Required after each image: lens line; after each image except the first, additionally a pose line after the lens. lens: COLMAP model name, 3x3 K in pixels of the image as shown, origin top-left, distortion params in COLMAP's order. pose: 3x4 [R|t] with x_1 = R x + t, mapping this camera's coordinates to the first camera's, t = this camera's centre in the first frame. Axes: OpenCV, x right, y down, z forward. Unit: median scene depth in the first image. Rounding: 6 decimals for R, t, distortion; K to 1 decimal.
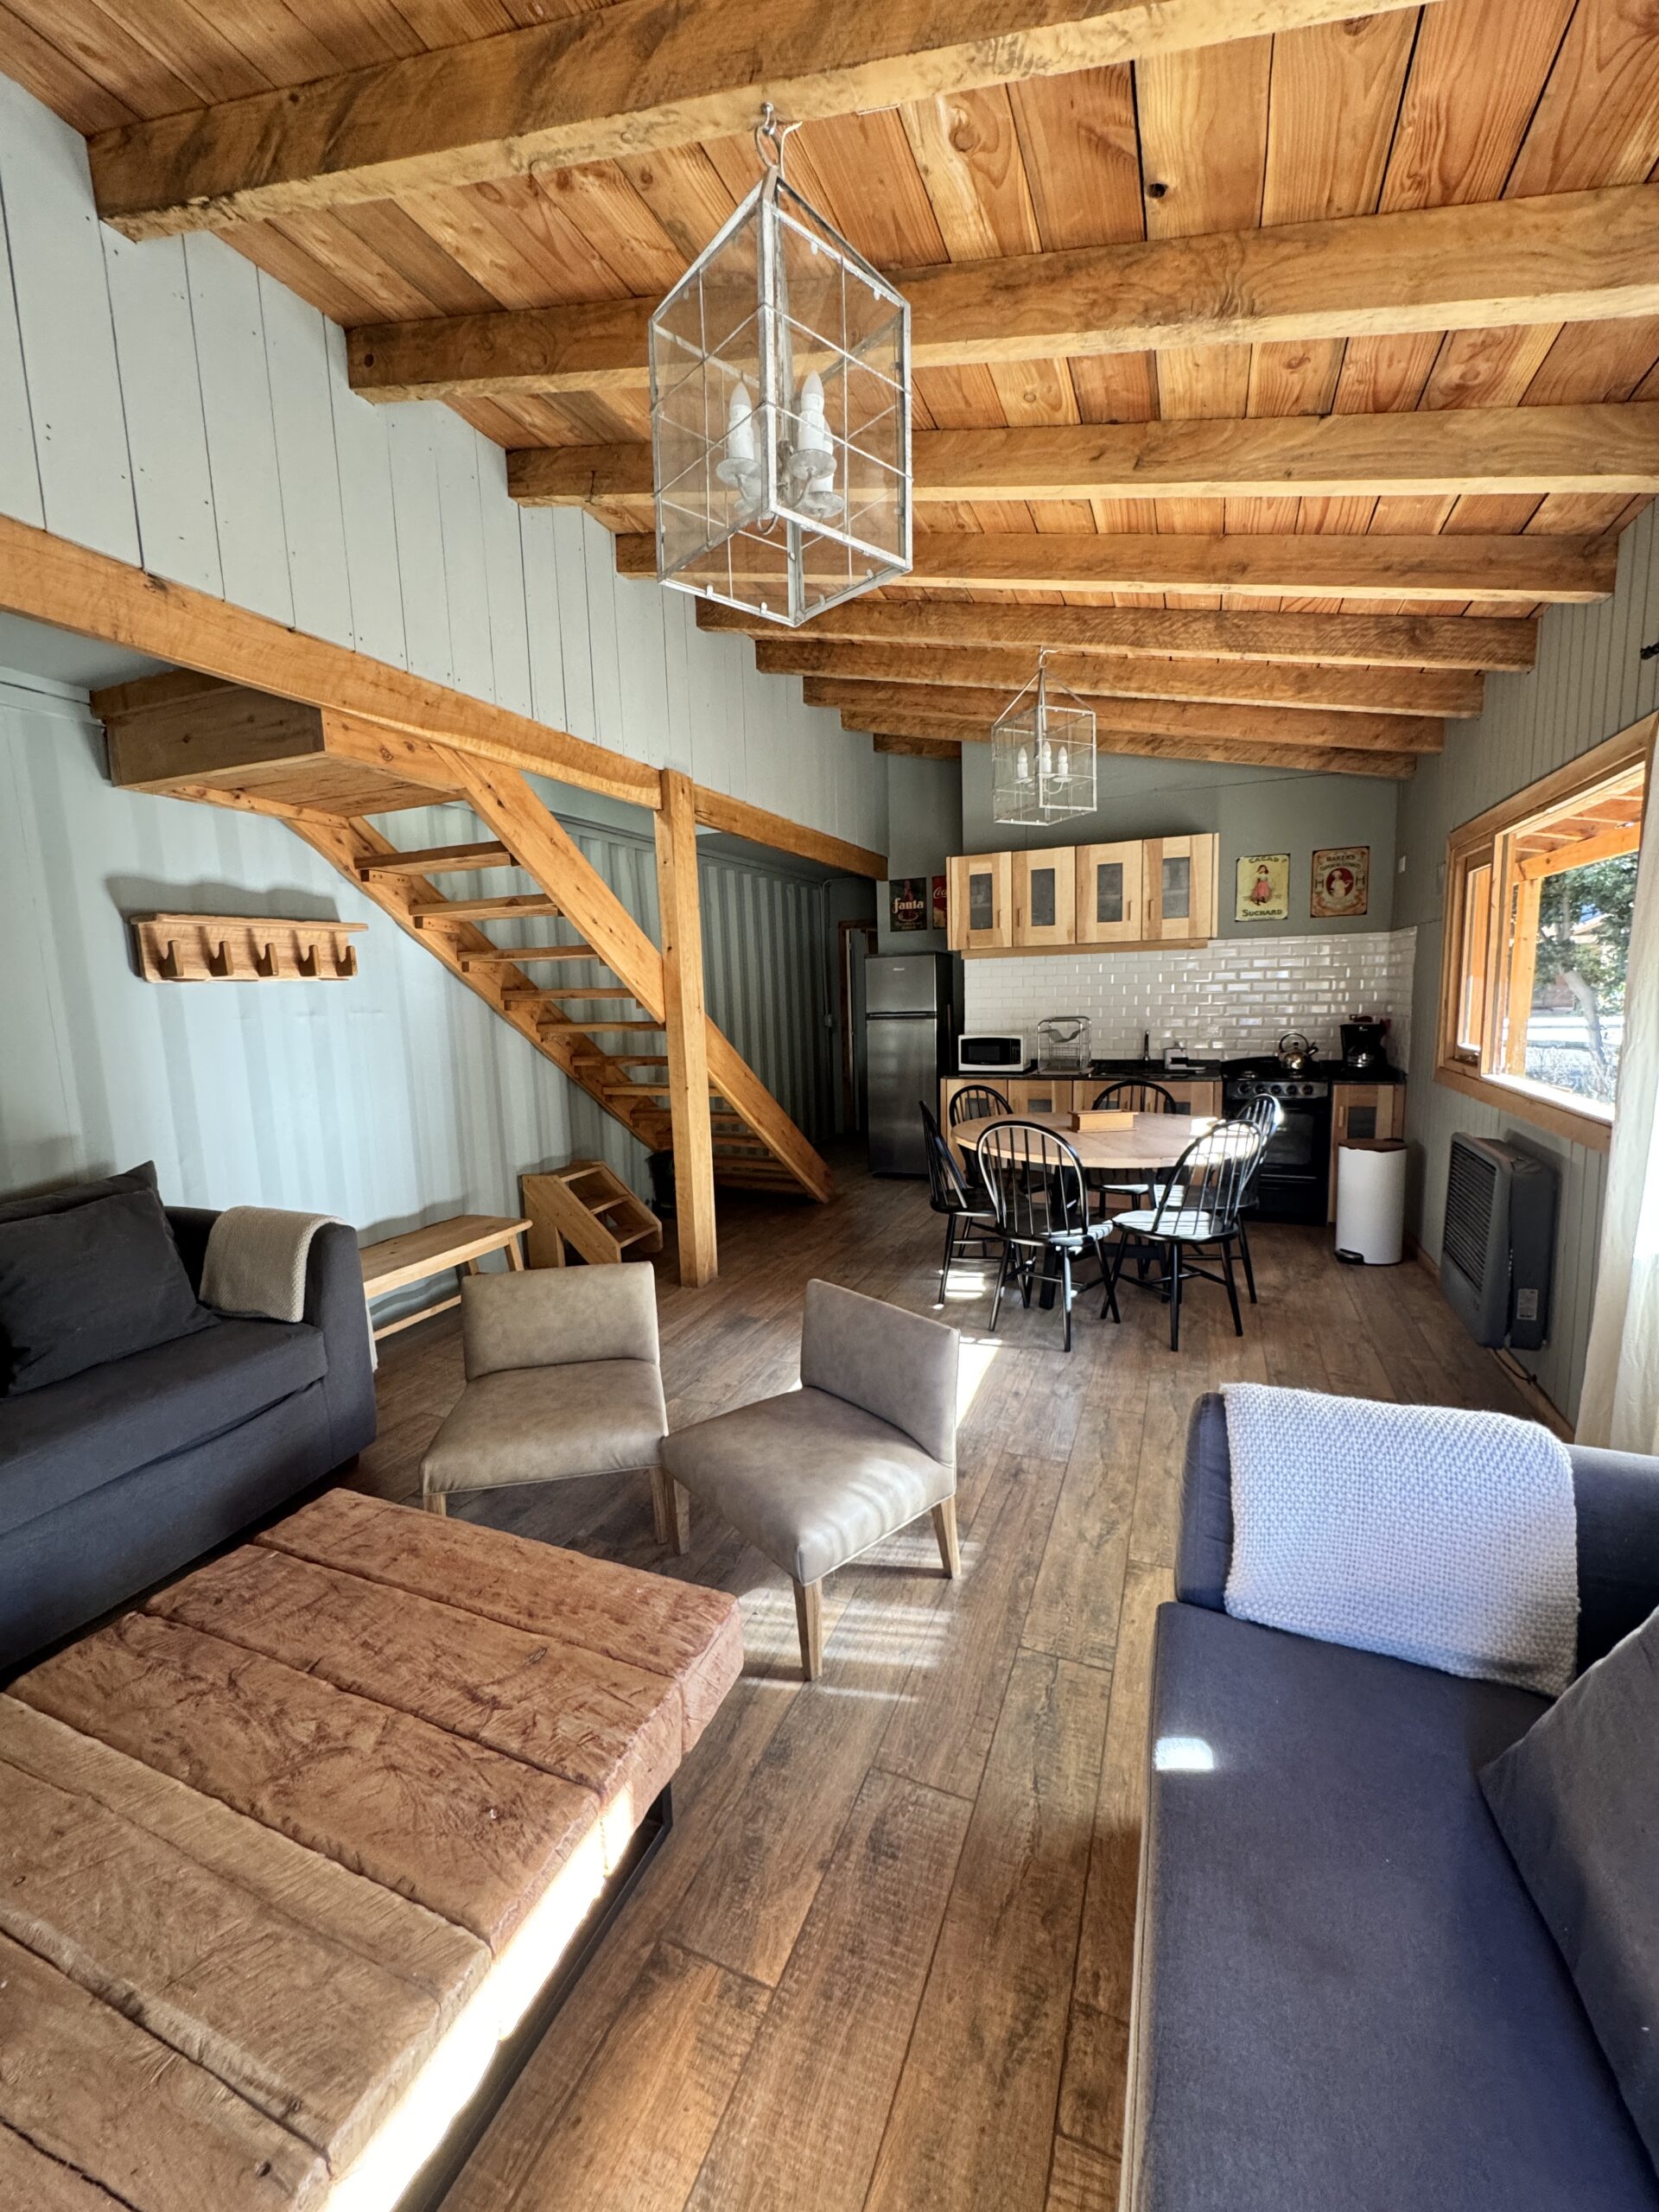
lens RADIAL K [[883.8, 0, 826.8], [0, 883.8, 1108.6], [0, 0, 1]] dist [-0.001839, 0.001062]
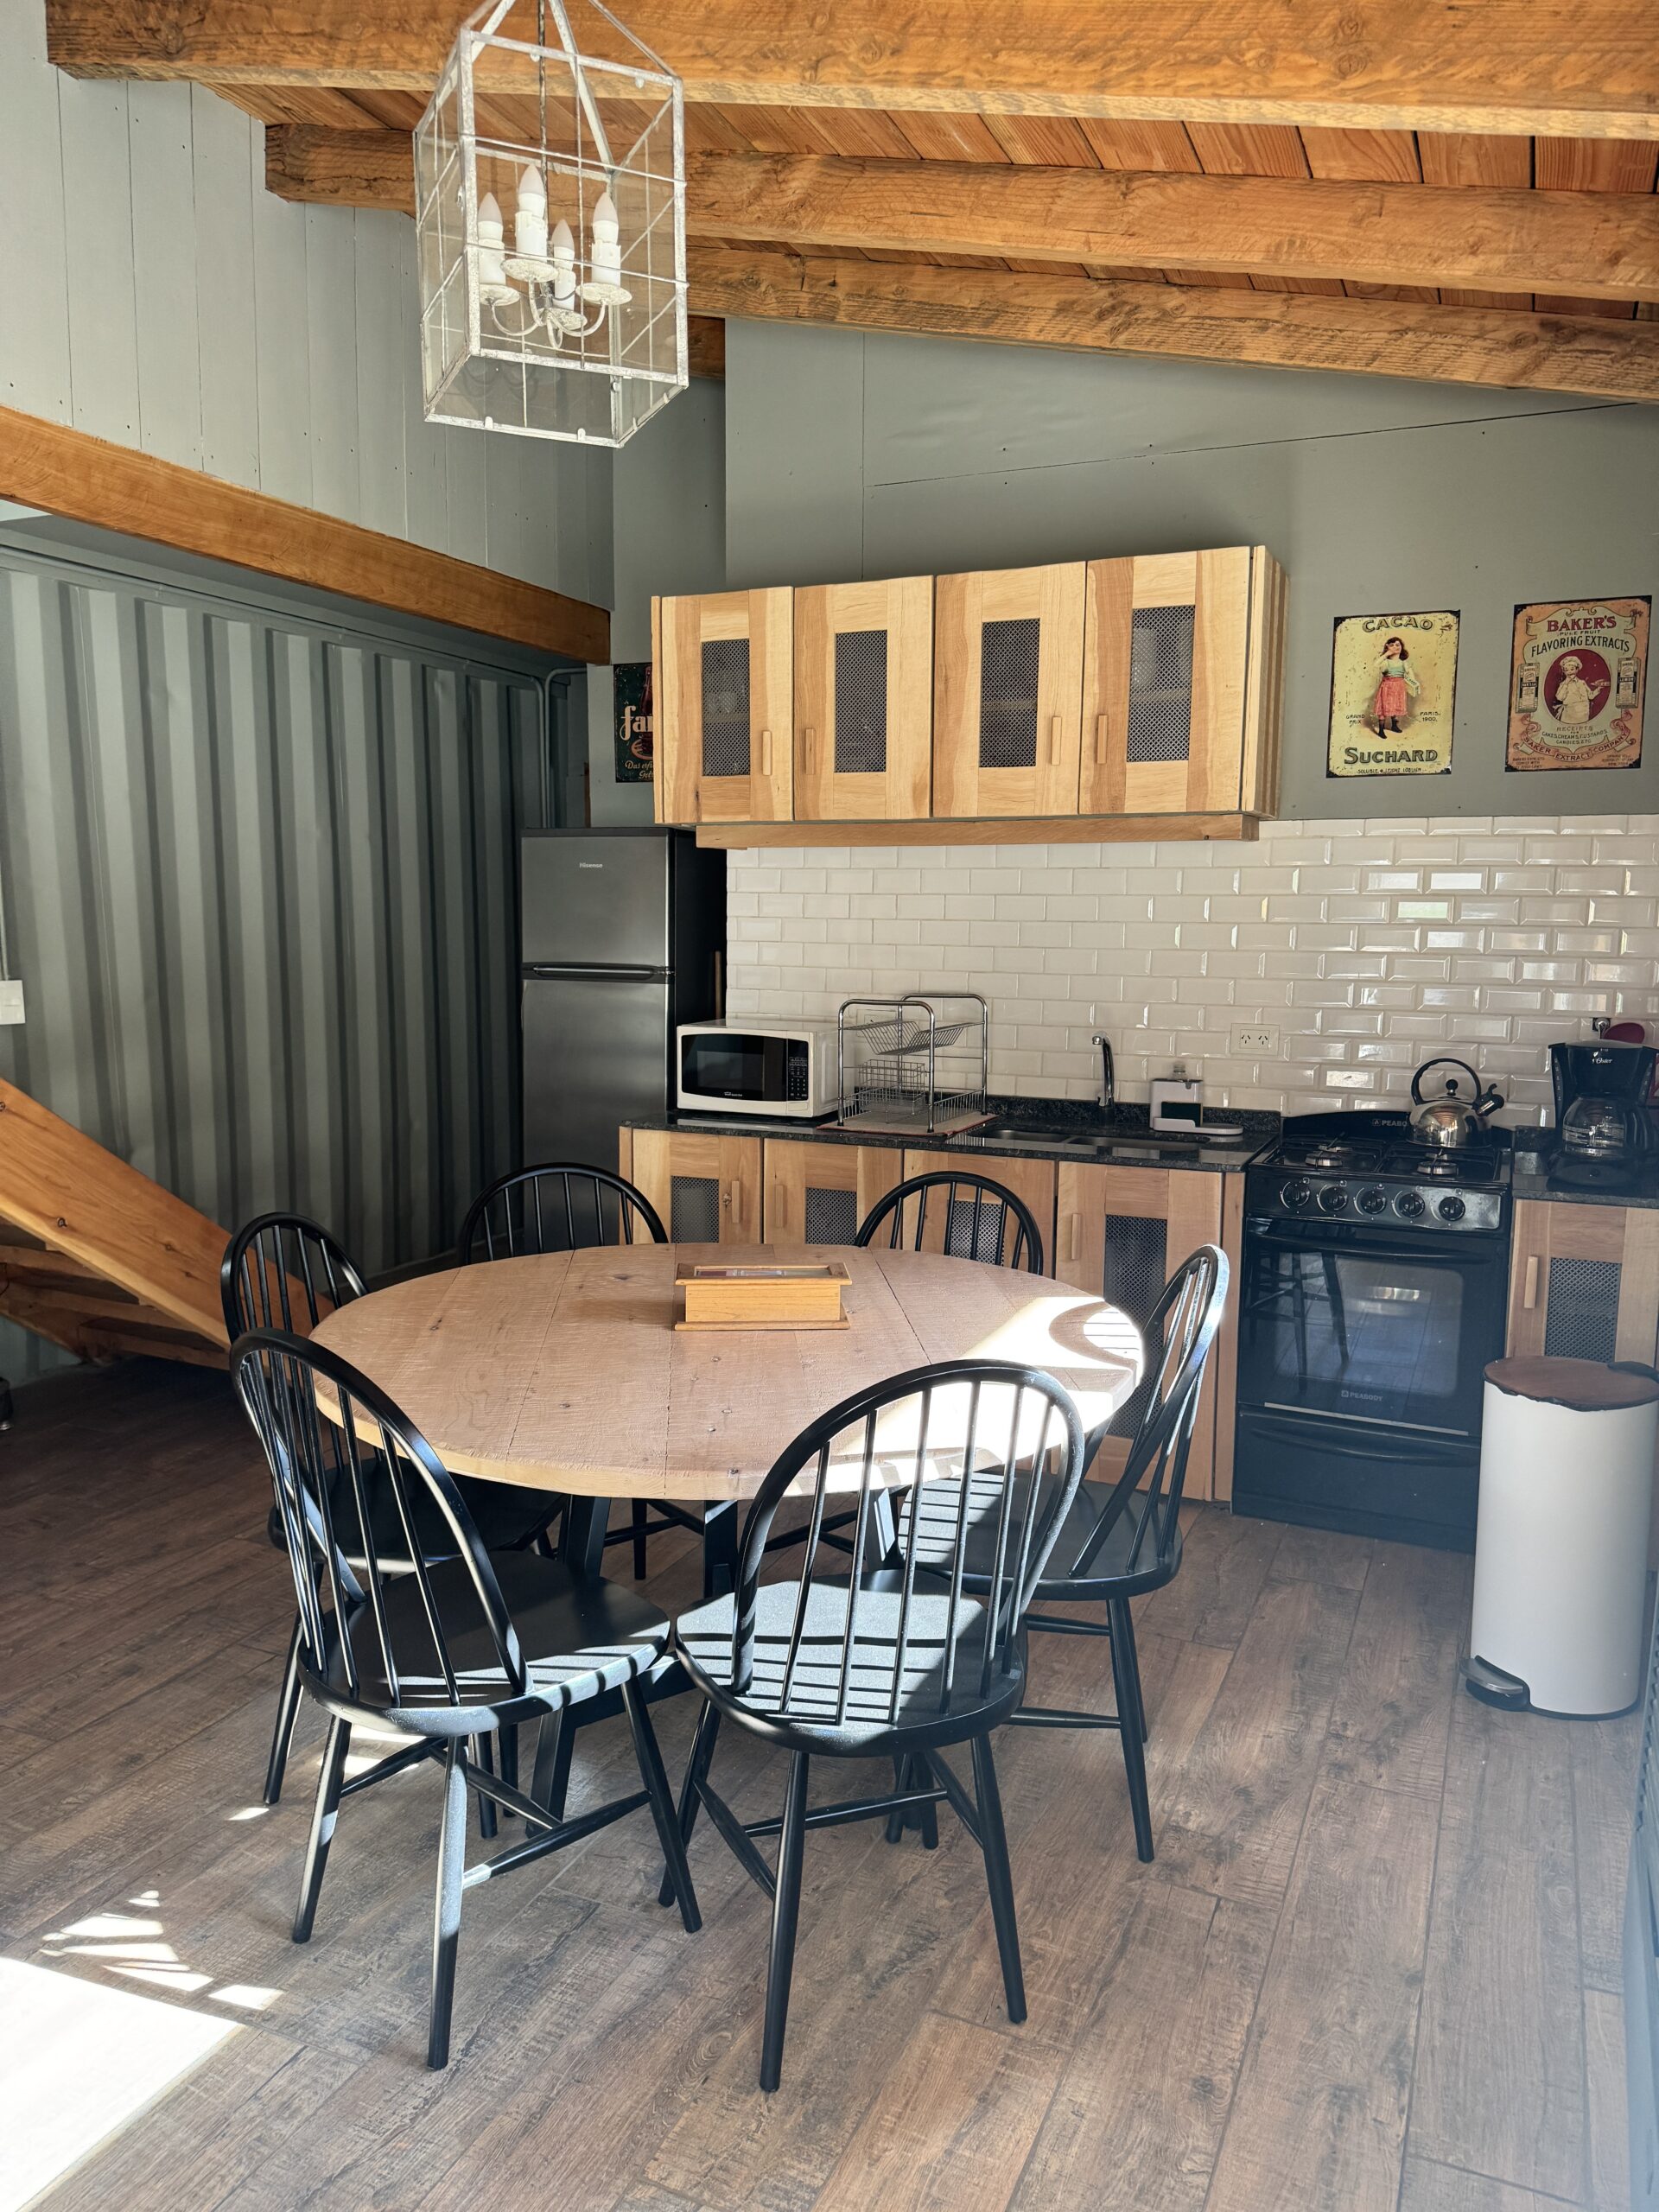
lens RADIAL K [[1549.1, 0, 844.7], [0, 1549.1, 1115.9], [0, 0, 1]] dist [0.063016, -0.066392]
pose [[0.998931, 0.043584, -0.015393, 0.272973], [-0.043672, 0.999031, -0.005433, -0.044019], [0.015142, 0.006099, 0.999867, 0.292058]]
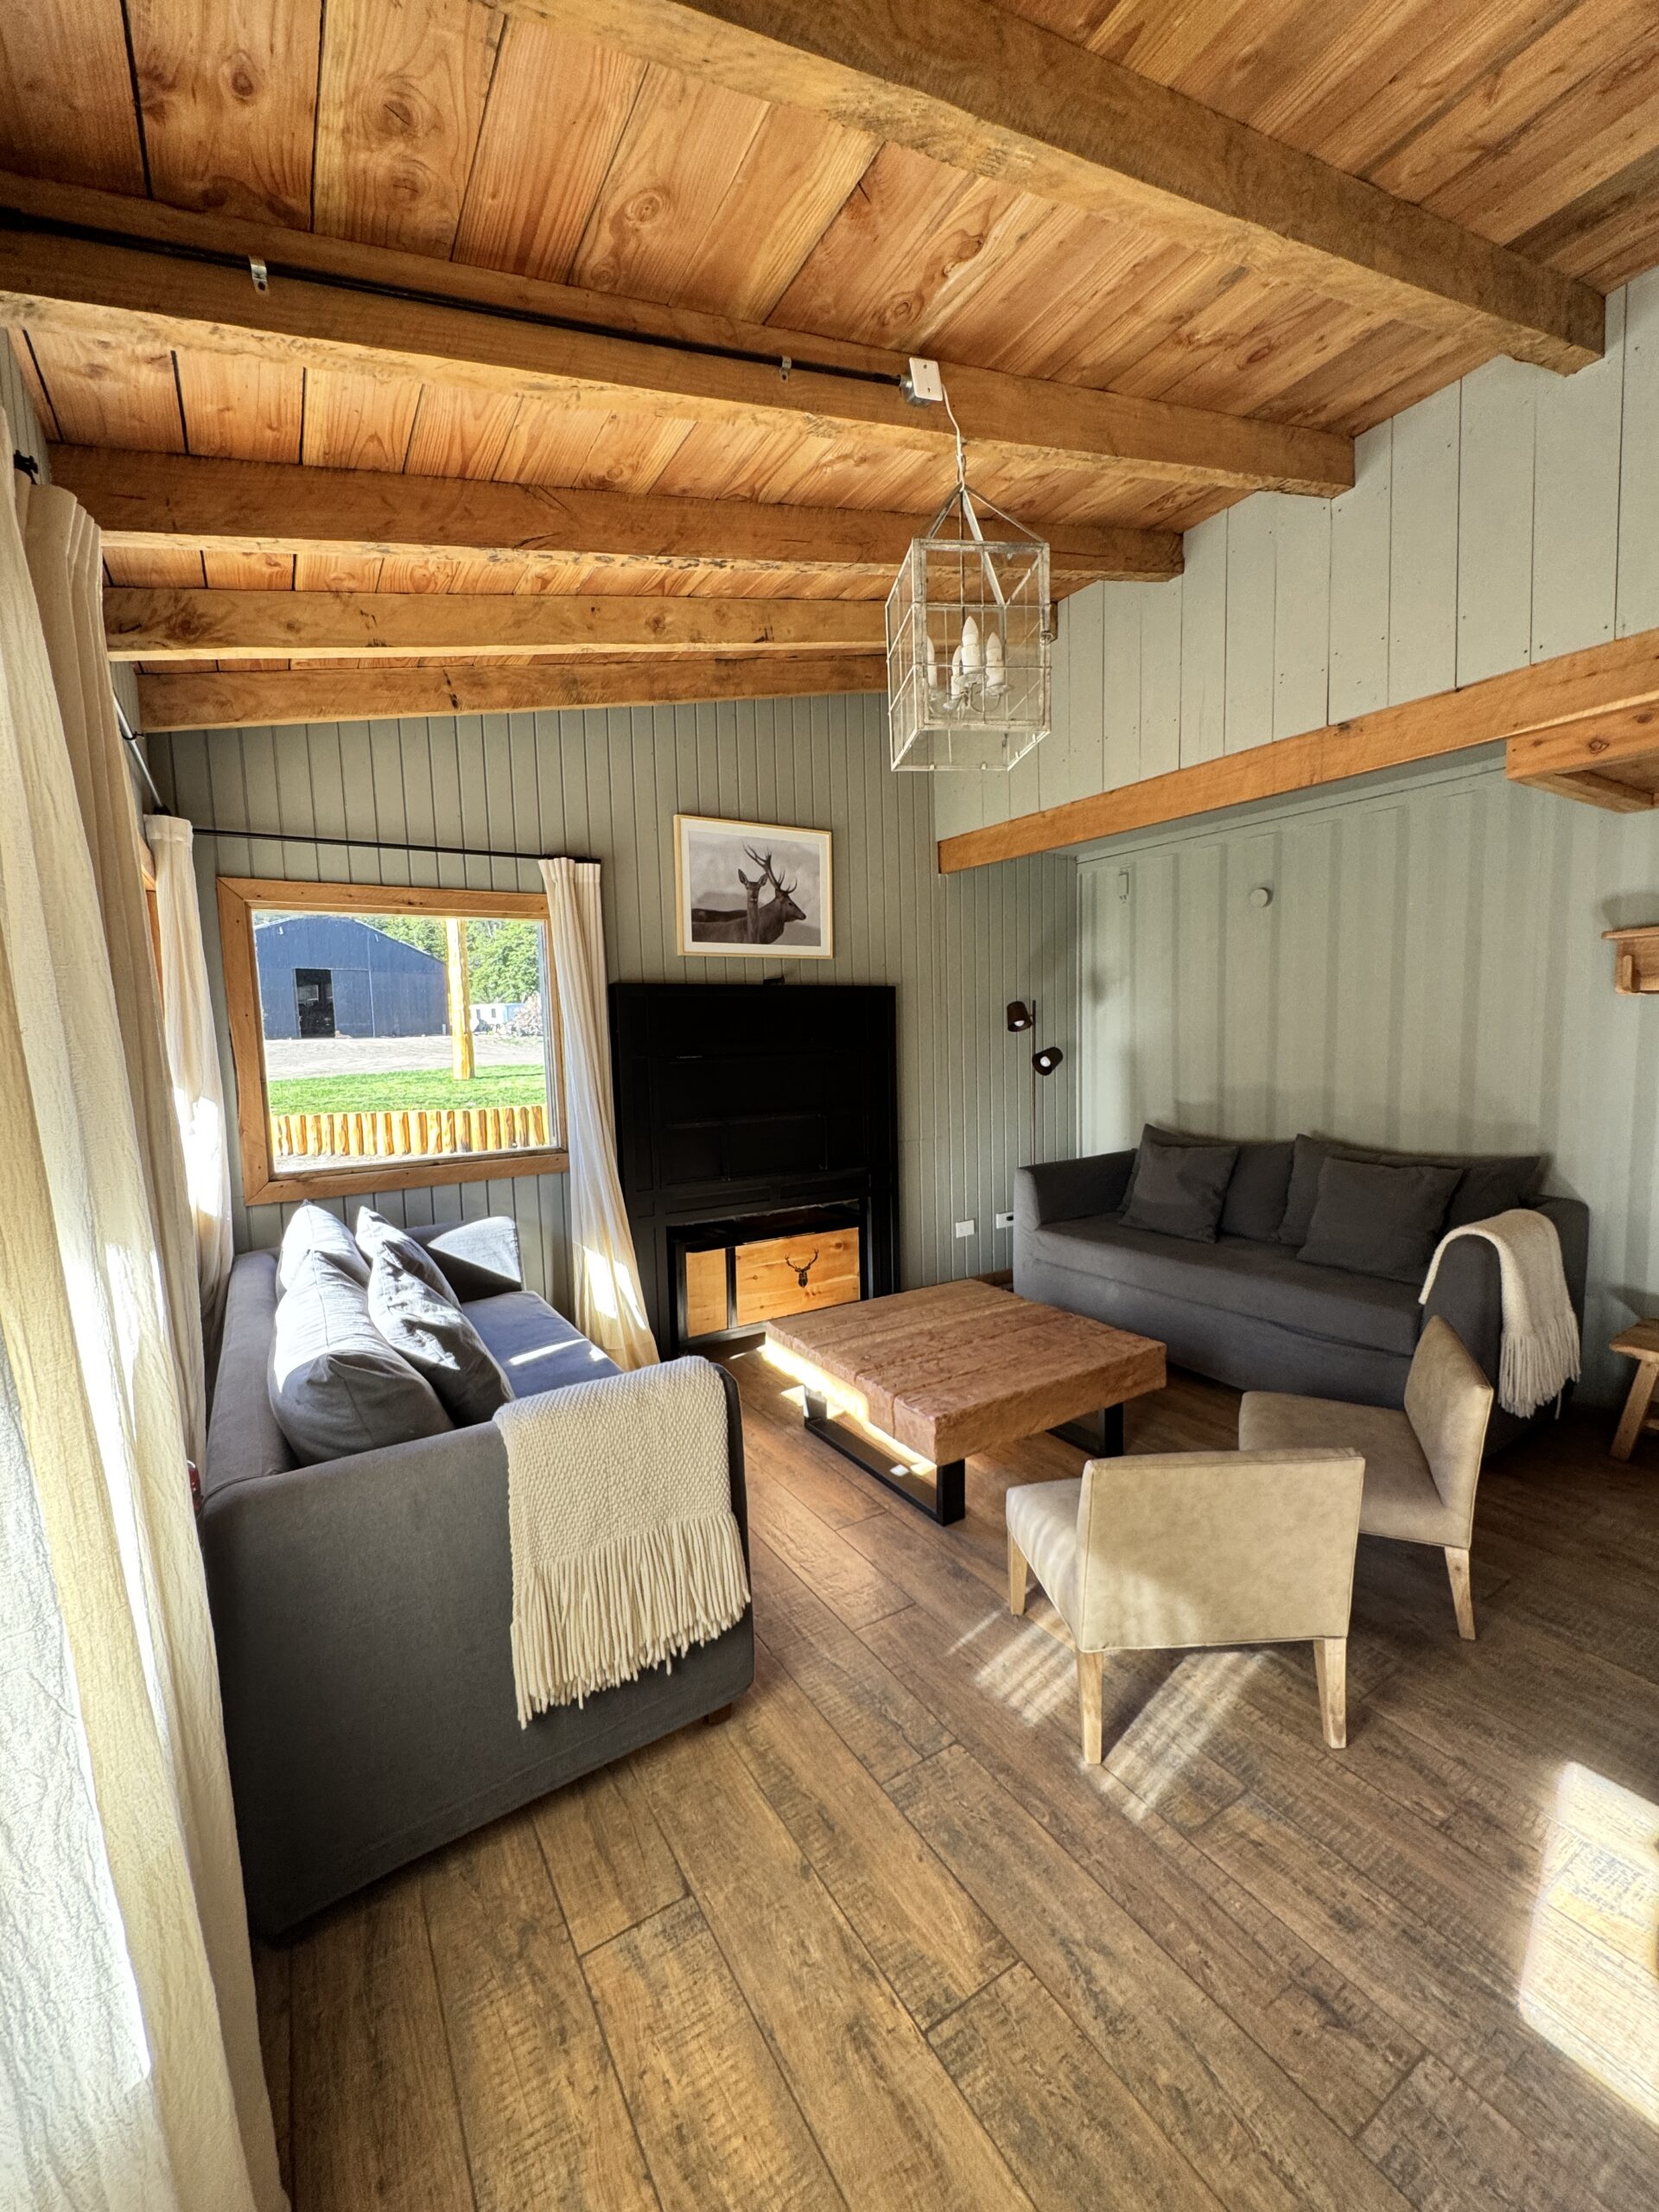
lens RADIAL K [[883.8, 0, 828.0], [0, 883.8, 1109.5], [0, 0, 1]] dist [-0.001839, 0.001062]
pose [[-0.574538, 0.117574, -0.809989, 0.363052], [-0.068632, 0.979223, 0.190822, -0.083730], [0.815595, 0.165226, -0.554532, 0.478752]]
